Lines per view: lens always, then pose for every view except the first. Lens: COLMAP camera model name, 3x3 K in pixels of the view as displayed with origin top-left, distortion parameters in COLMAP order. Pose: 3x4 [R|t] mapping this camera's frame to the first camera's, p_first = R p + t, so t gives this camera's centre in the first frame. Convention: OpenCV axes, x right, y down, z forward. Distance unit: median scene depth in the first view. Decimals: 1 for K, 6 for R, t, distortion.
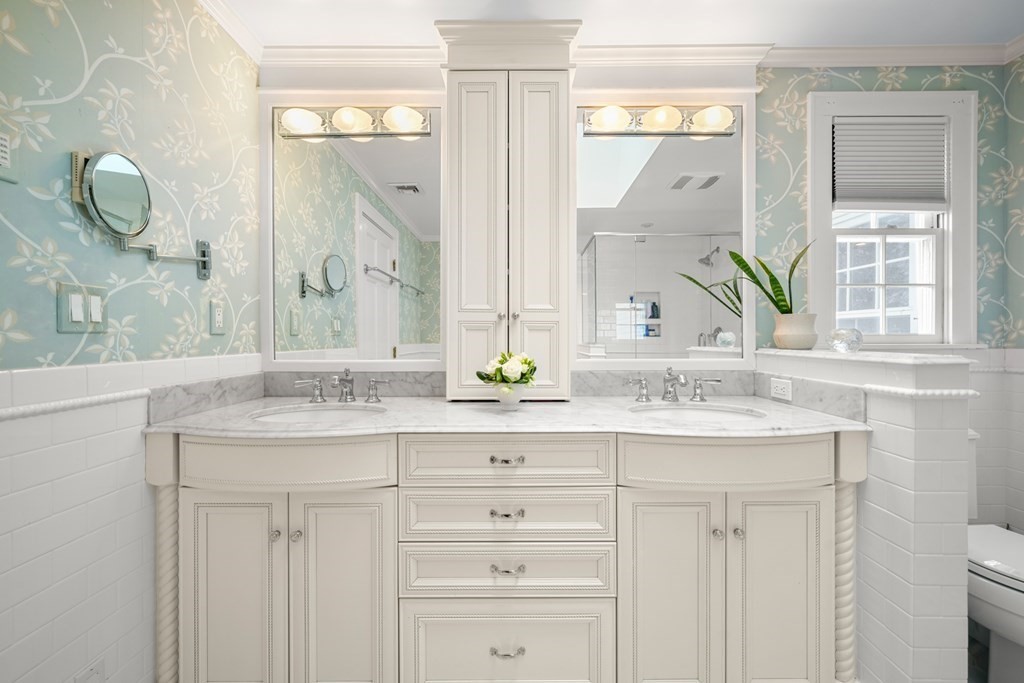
lens RADIAL K [[433.6, 0, 511.0], [0, 433.6, 338.9], [0, 0, 1]] dist [-0.001653, 0.000578]
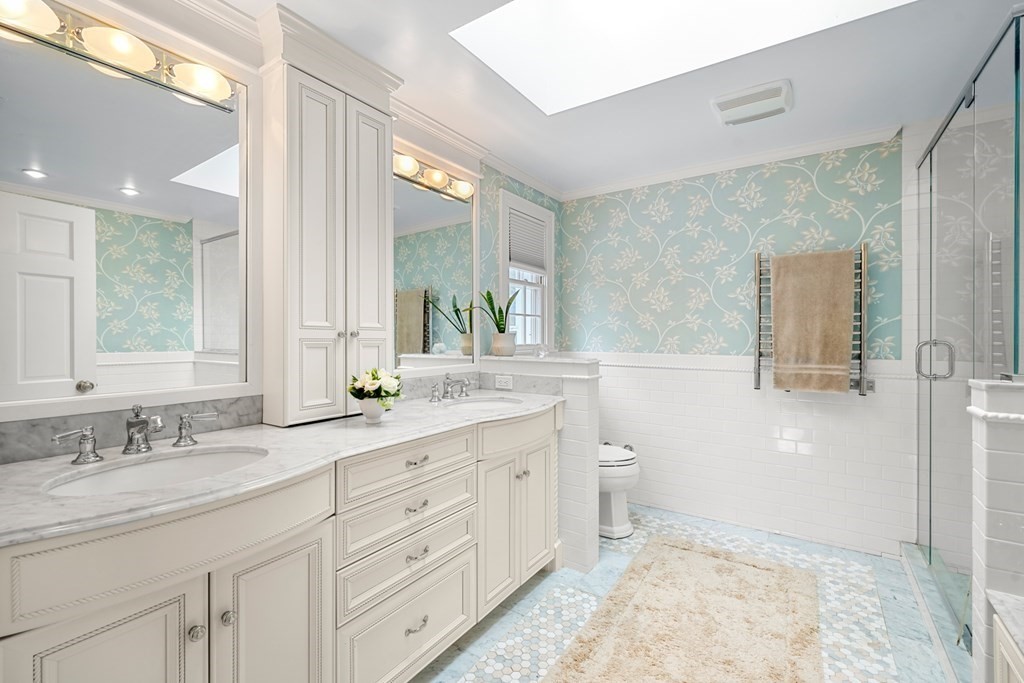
lens RADIAL K [[433.6, 0, 526.5], [0, 433.6, 339.7], [0, 0, 1]] dist [-0.001653, 0.000578]
pose [[0.558570, -0.003763, 0.829449, -0.613225], [0.003810, 0.999991, 0.001971, -0.038772], [-0.829449, 0.002059, 0.558579, 0.075387]]
